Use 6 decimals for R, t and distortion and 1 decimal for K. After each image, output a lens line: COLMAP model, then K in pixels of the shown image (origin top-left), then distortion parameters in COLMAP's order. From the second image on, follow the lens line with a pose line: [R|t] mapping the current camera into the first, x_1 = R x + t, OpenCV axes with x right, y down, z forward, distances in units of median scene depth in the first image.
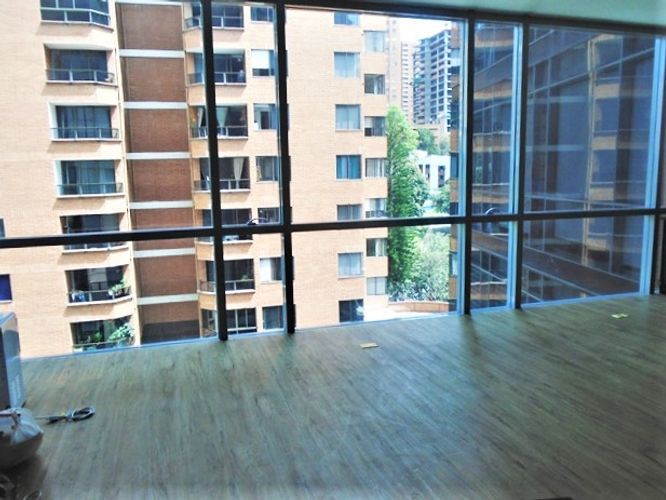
lens RADIAL K [[526.5, 0, 333.0], [0, 526.5, 250.0], [0, 0, 1]] dist [-0.011660, 0.004667]
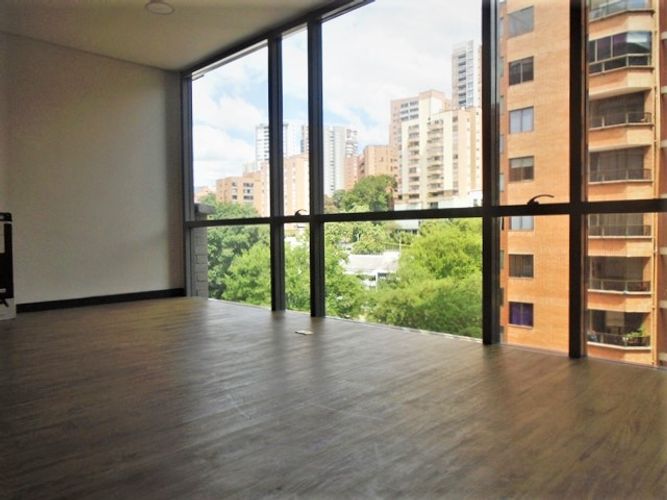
lens RADIAL K [[508.4, 0, 333.5], [0, 508.4, 250.0], [0, 0, 1]] dist [-0.019904, 0.005458]
pose [[0.484200, 0.049568, -0.873552, 0.116136], [-0.130979, 0.991250, -0.016353, 0.005105], [0.865098, 0.122335, 0.486455, 0.073267]]
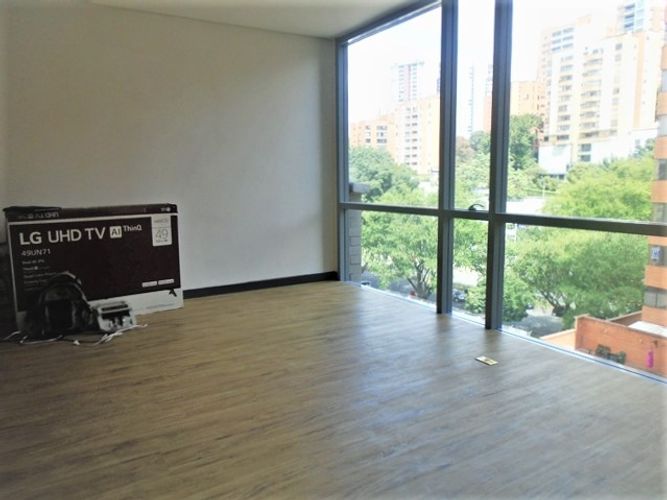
lens RADIAL K [[510.0, 0, 333.5], [0, 510.0, 250.0], [0, 0, 1]] dist [-0.018950, 0.007047]
pose [[0.246626, 0.160322, -0.955758, 0.097130], [-0.141617, 0.981597, 0.128113, -0.007752], [0.958708, 0.103755, 0.264791, 0.068216]]
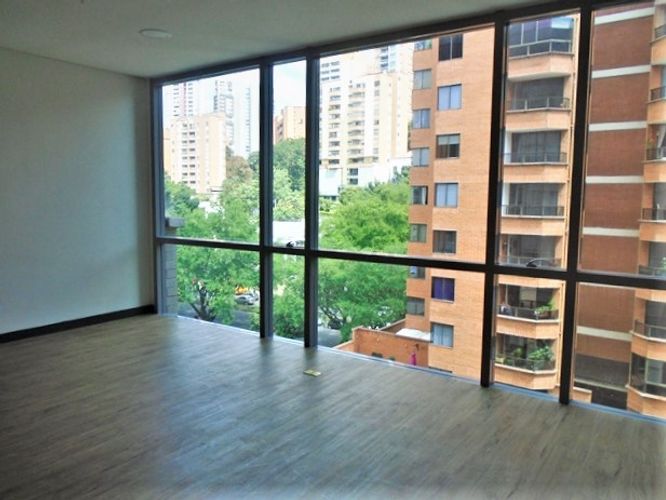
lens RADIAL K [[527.1, 0, 333.0], [0, 527.1, 250.0], [0, 0, 1]] dist [-0.029188, 0.009698]
pose [[0.617848, 0.112425, -0.778219, 0.110464], [-0.143770, 0.989193, 0.028760, -0.011463], [0.773042, 0.094115, 0.627334, 0.047037]]
